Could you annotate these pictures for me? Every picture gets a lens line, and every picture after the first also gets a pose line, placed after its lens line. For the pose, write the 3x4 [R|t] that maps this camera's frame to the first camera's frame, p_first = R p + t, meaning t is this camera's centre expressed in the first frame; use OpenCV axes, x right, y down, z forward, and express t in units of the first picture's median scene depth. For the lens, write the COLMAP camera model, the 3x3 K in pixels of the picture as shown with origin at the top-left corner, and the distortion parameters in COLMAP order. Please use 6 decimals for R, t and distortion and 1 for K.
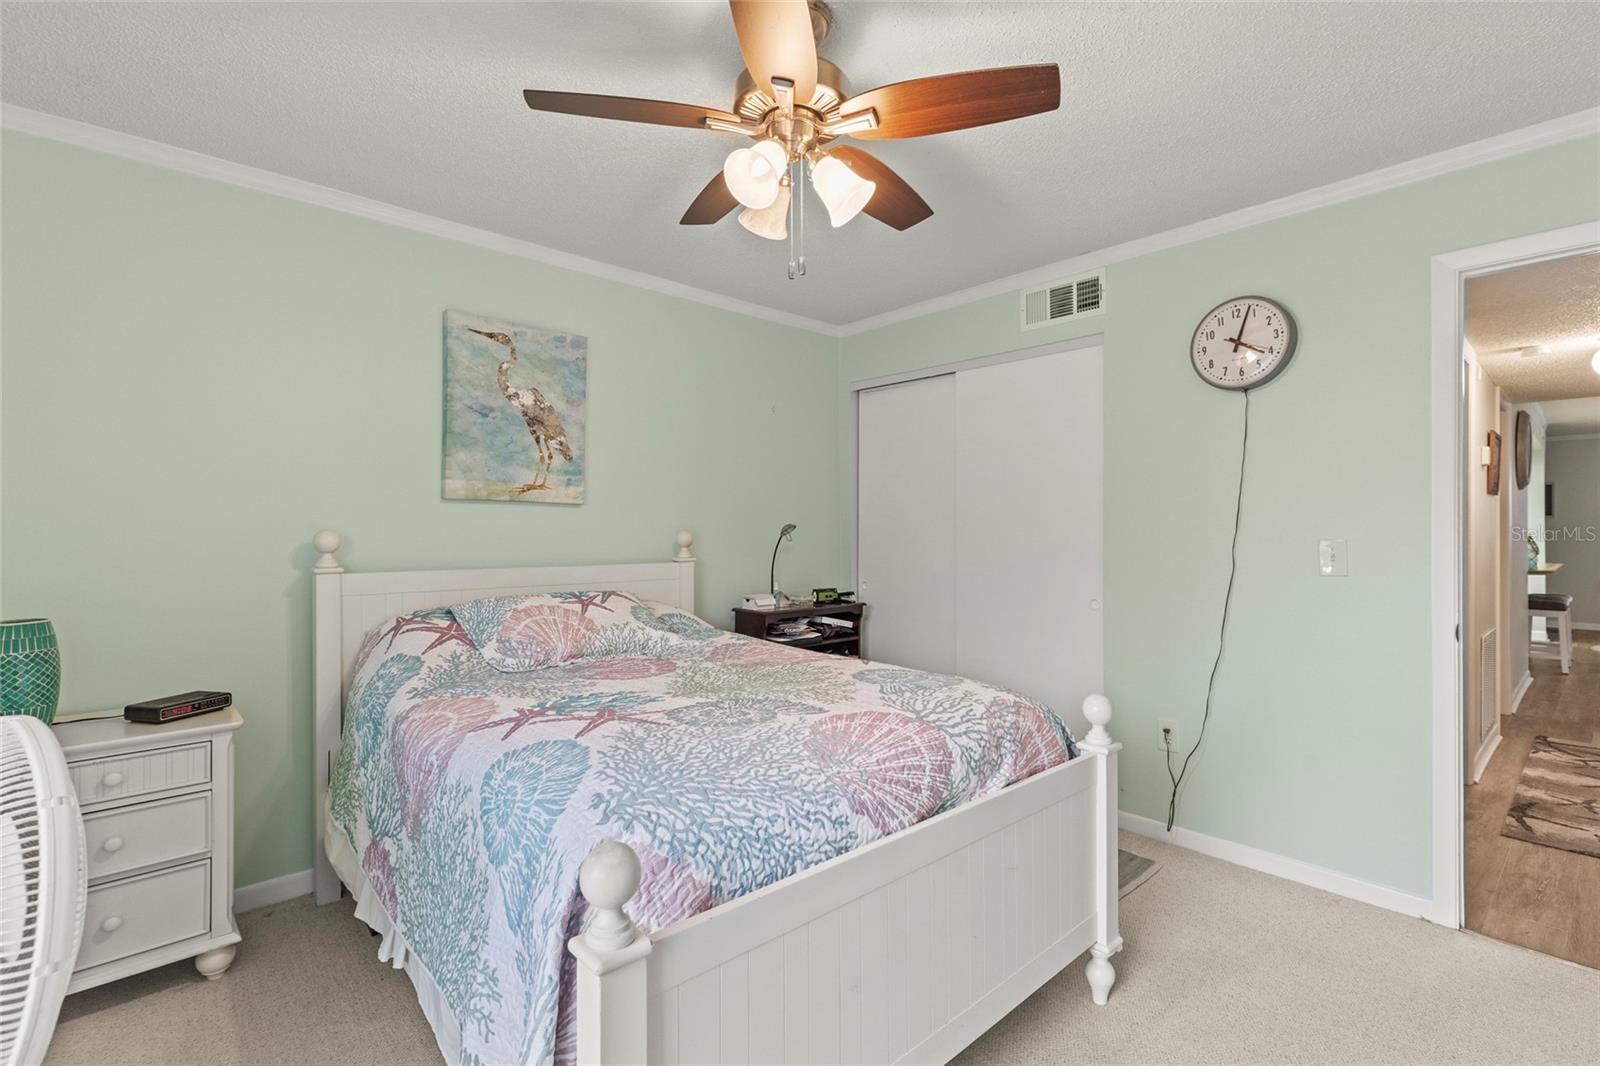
lens RADIAL K [[725.5, 0, 801.8], [0, 725.5, 532.0], [0, 0, 1]] dist [0.004793, -0.001113]
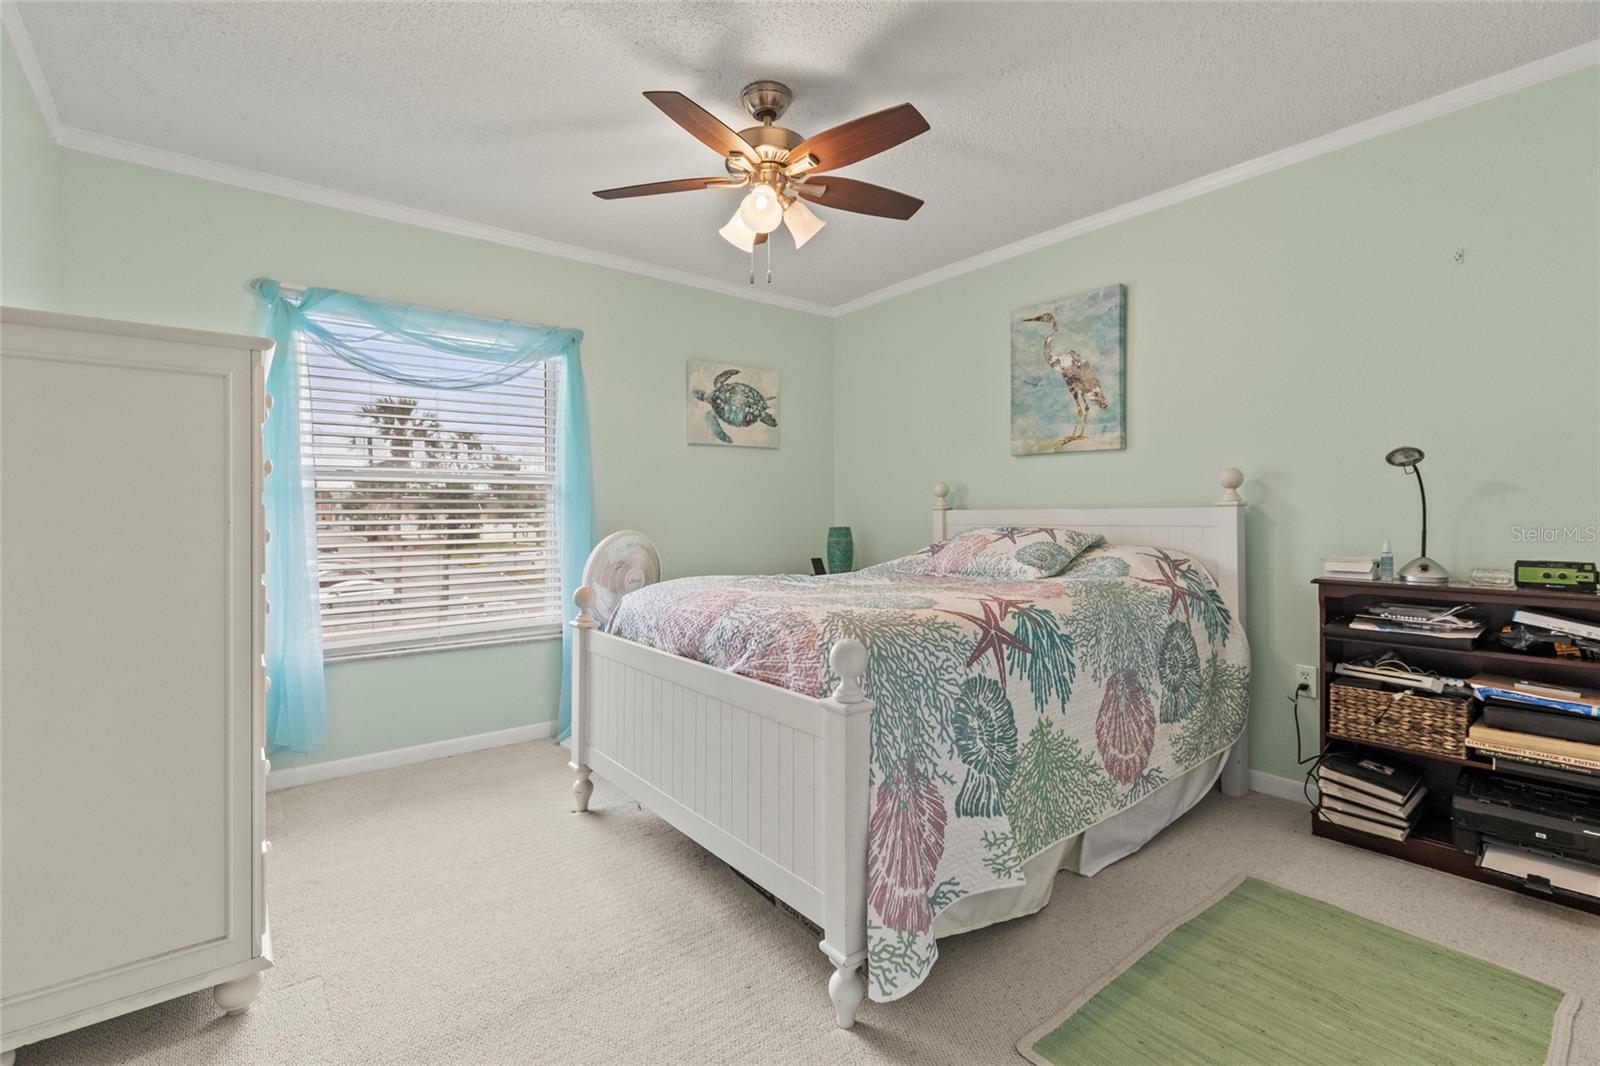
lens RADIAL K [[725.5, 0, 803.0], [0, 725.5, 523.1], [0, 0, 1]] dist [0.004793, -0.001113]
pose [[-0.055166, 0.012297, -0.998401, 0.788651], [0.004826, 0.999916, 0.012049, 0.054751], [0.998466, -0.004153, -0.055221, 0.646954]]
